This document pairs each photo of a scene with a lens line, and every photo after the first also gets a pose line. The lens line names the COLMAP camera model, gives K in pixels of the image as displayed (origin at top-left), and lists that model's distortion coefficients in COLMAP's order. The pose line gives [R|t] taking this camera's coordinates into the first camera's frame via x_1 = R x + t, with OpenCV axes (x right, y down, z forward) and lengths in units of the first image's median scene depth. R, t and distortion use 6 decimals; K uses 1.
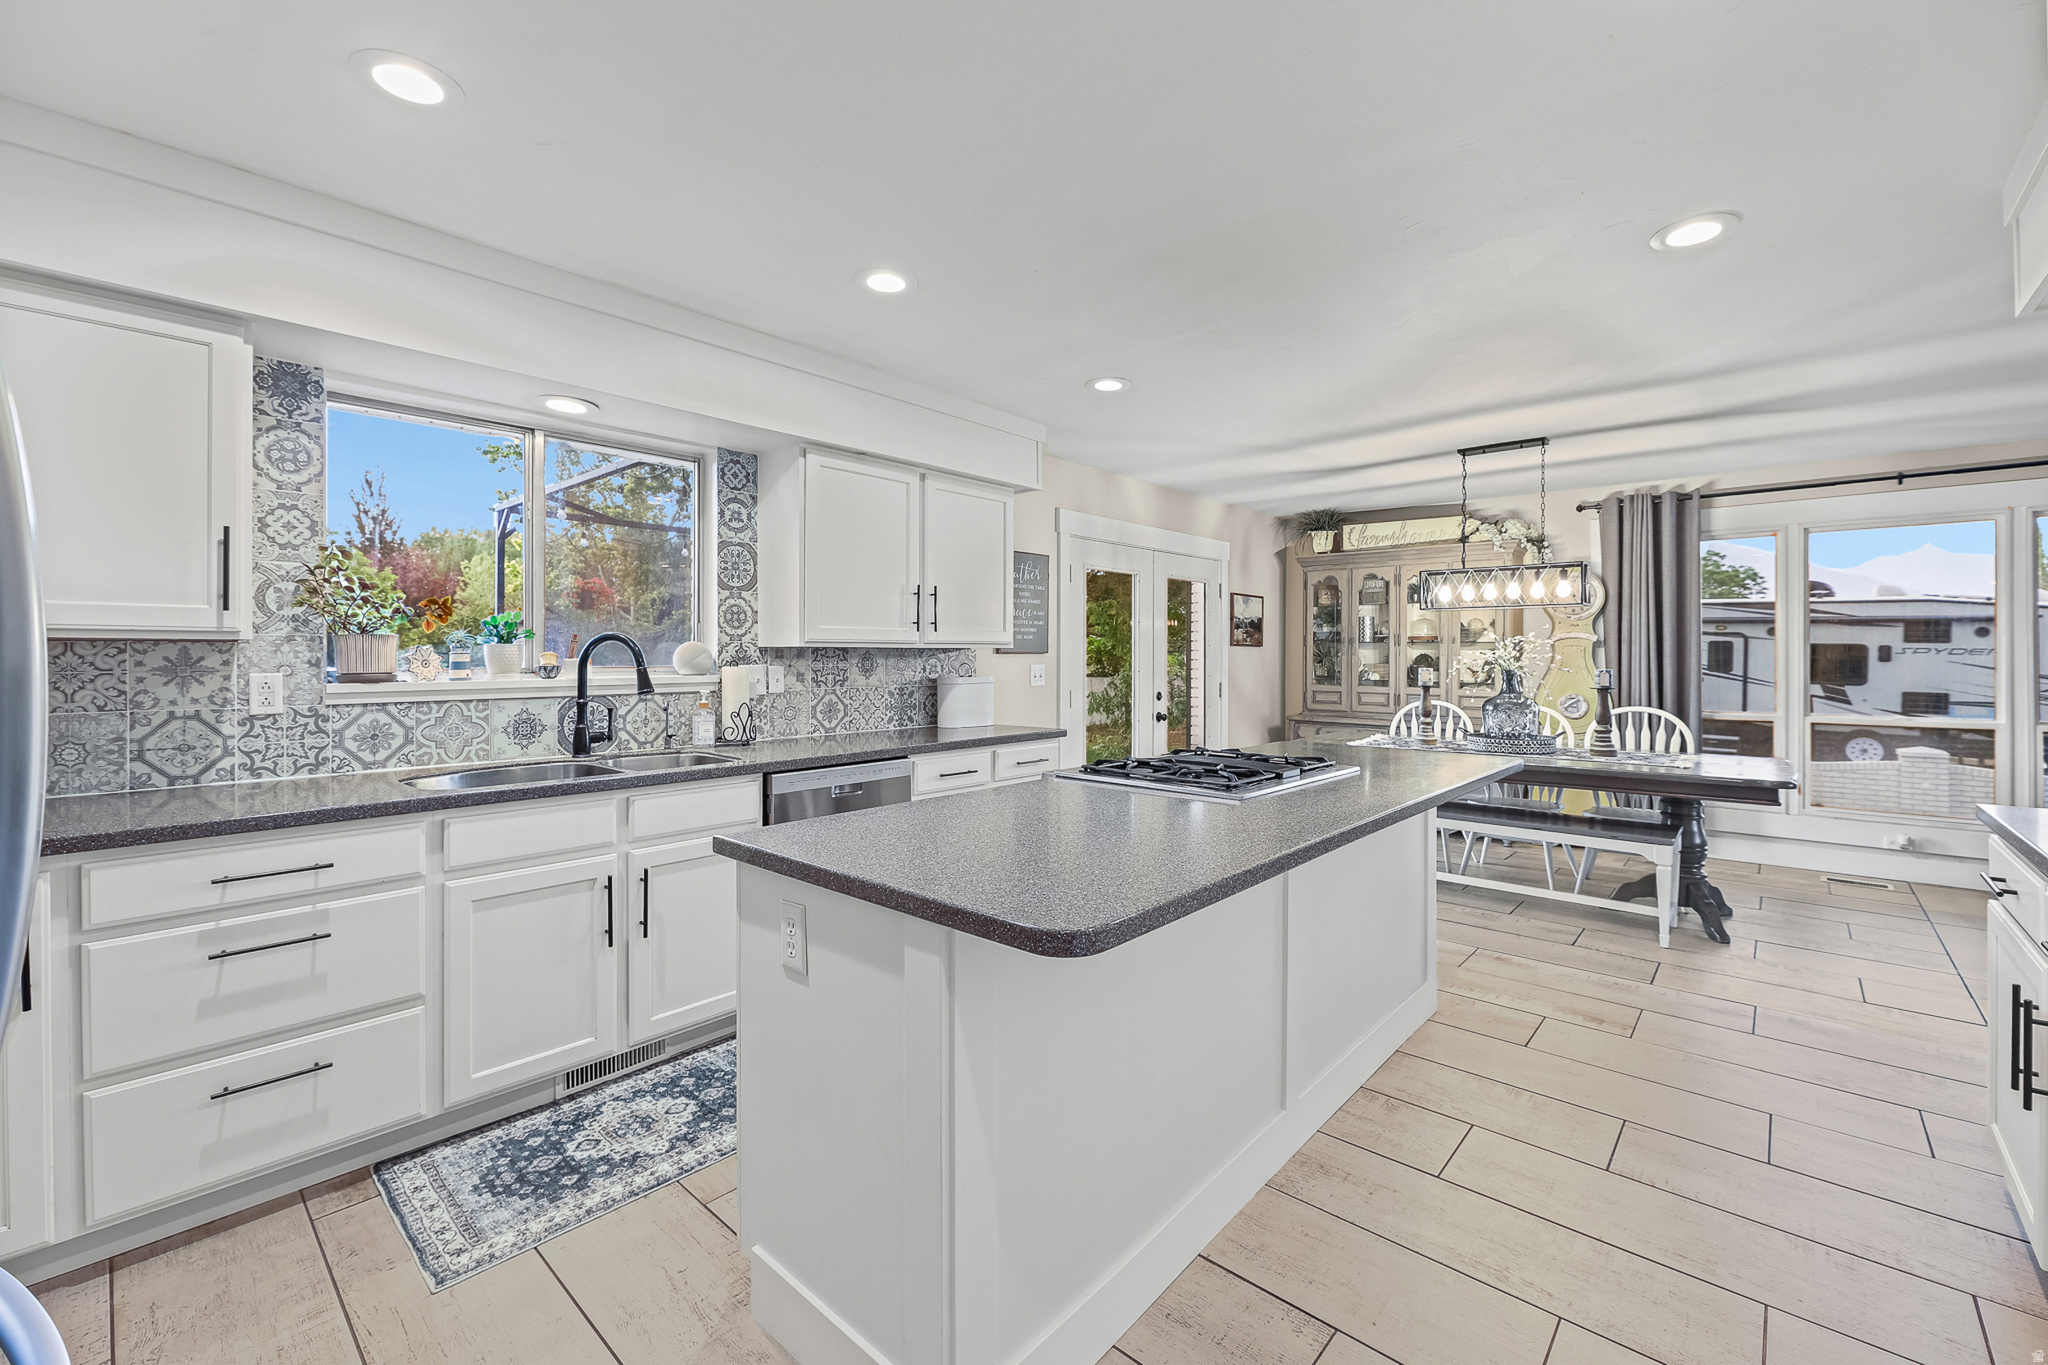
lens RADIAL K [[848.6, 0, 1011.9], [0, 848.6, 659.9], [0, 0, 1]] dist [-0.004888, -0.000926]
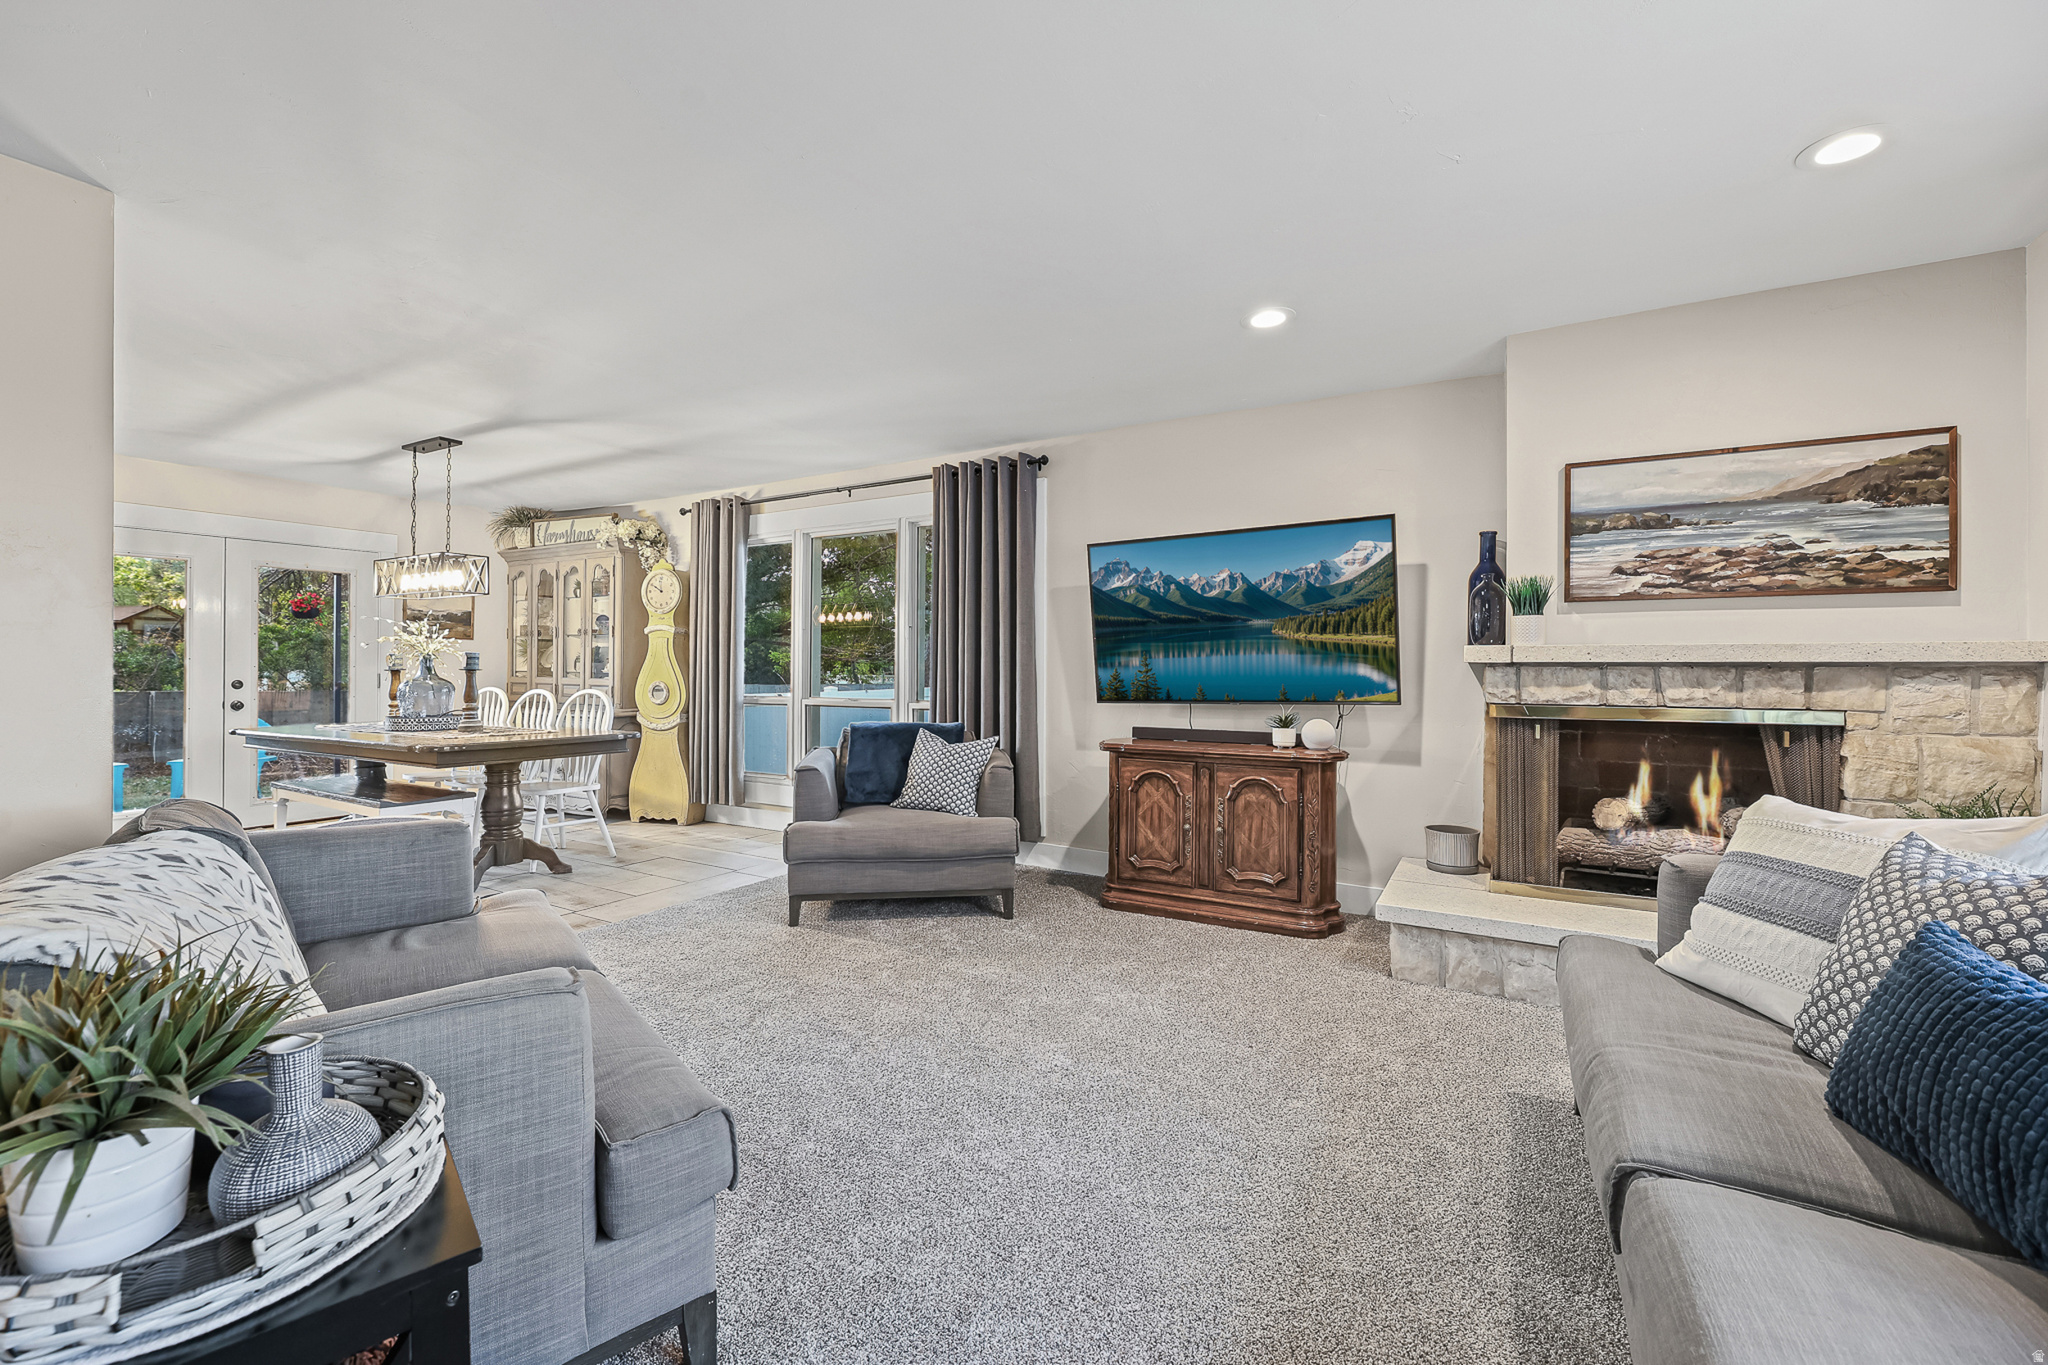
lens RADIAL K [[848.6, 0, 1012.8], [0, 848.6, 672.0], [0, 0, 1]] dist [-0.004888, -0.000926]
pose [[0.975007, 0.008211, 0.222024, 0.833591], [-0.006972, 0.999955, -0.006366, 0.029727], [-0.222066, 0.004659, 0.975020, -0.152374]]
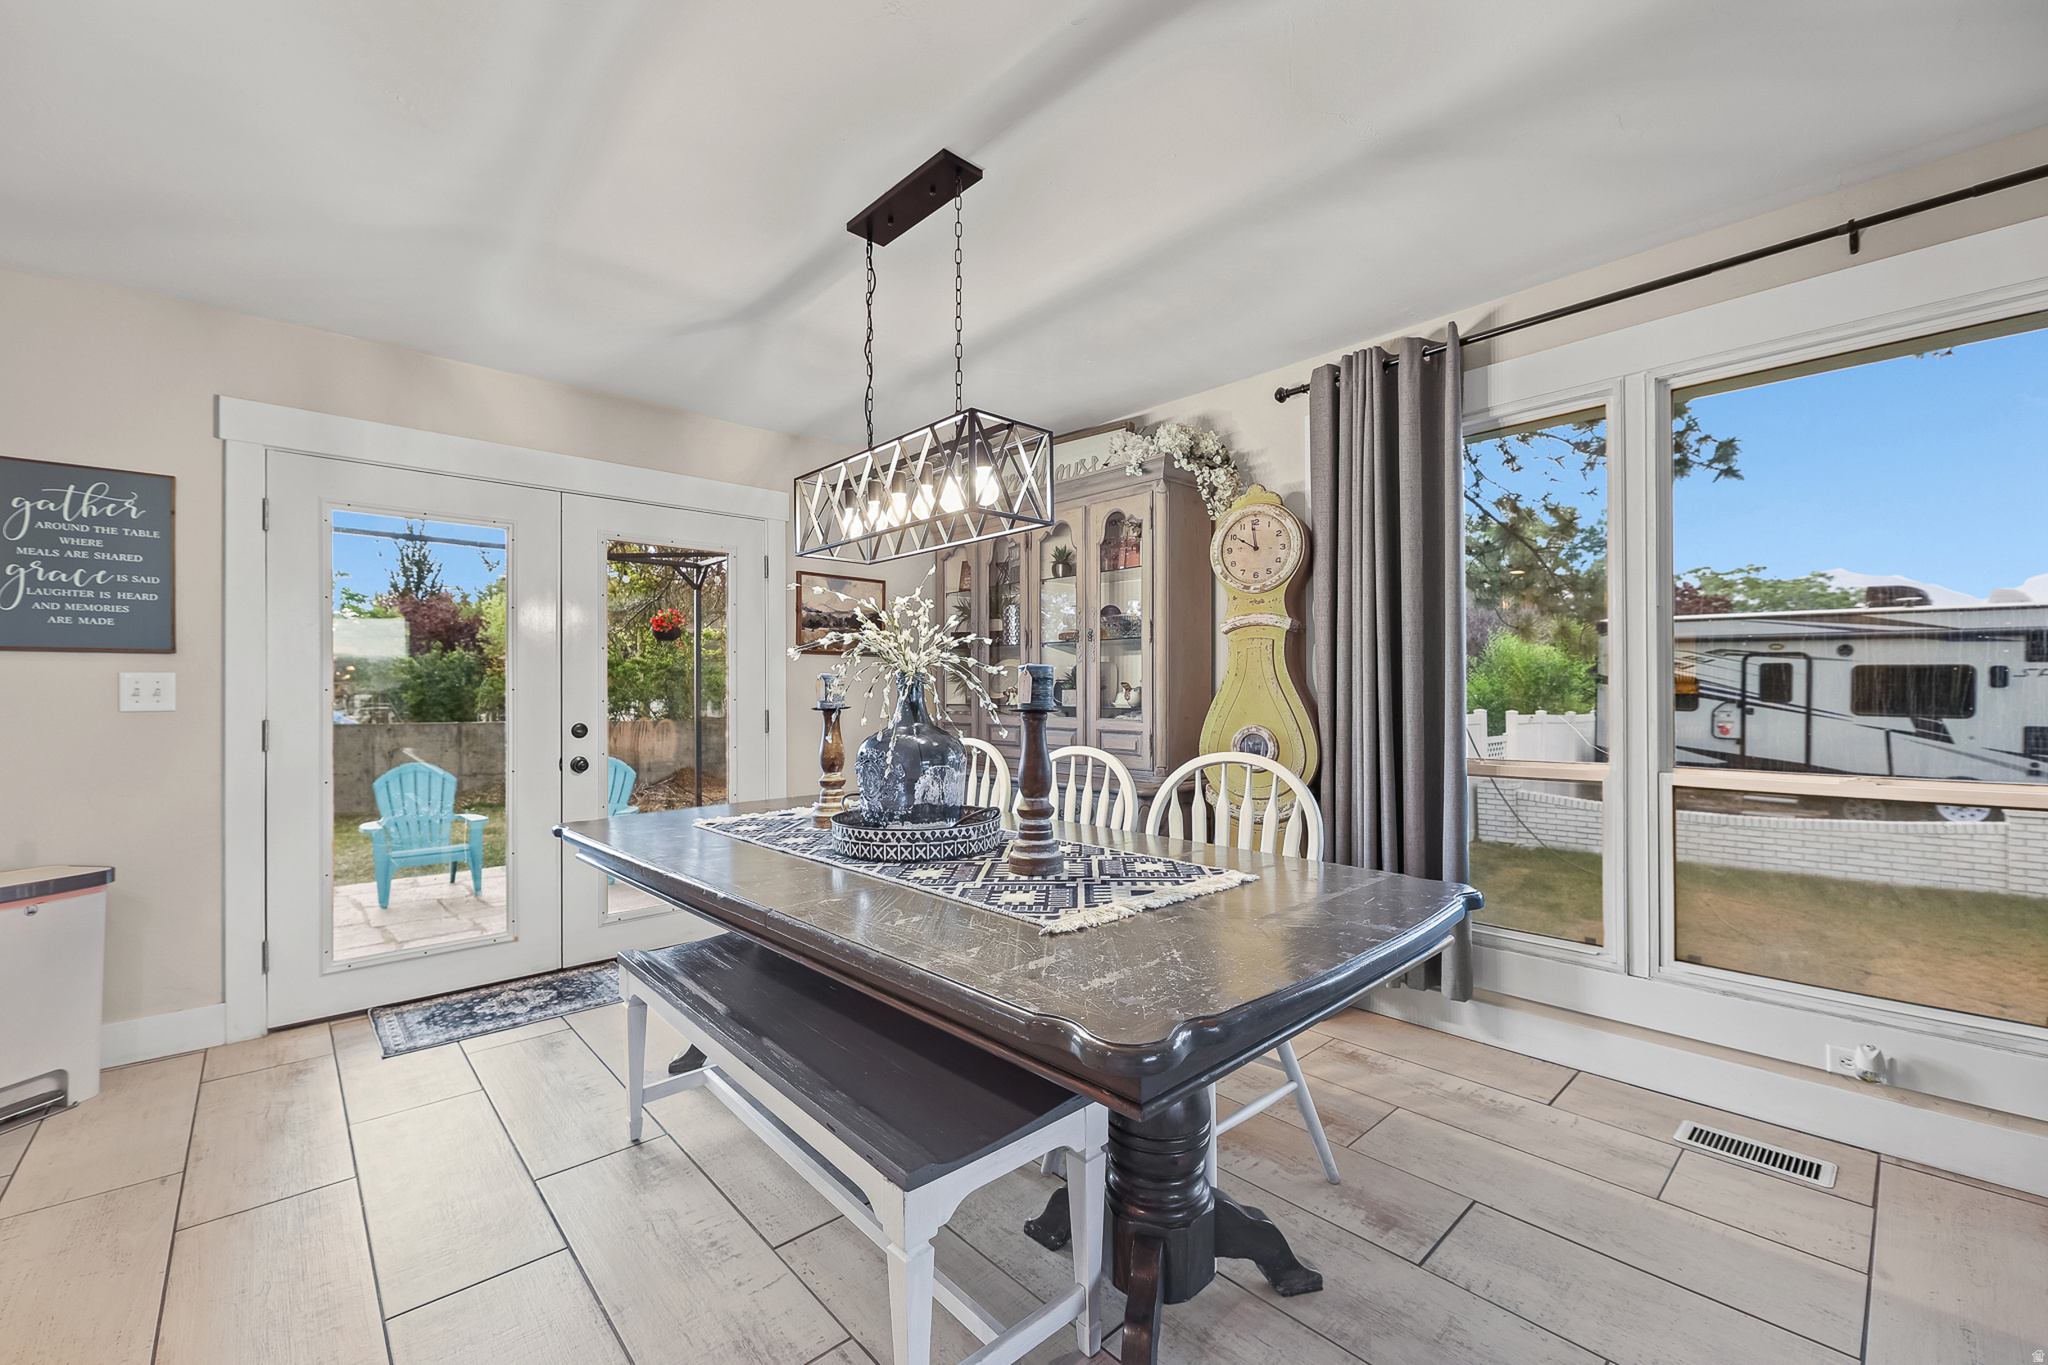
lens RADIAL K [[848.6, 0, 1009.1], [0, 848.6, 676.5], [0, 0, 1]] dist [-0.004888, -0.000926]
pose [[0.996354, -0.007073, -0.085022, 0.530969], [0.004855, 0.999643, -0.026265, 0.020670], [0.085177, 0.025757, 0.996033, 0.424098]]
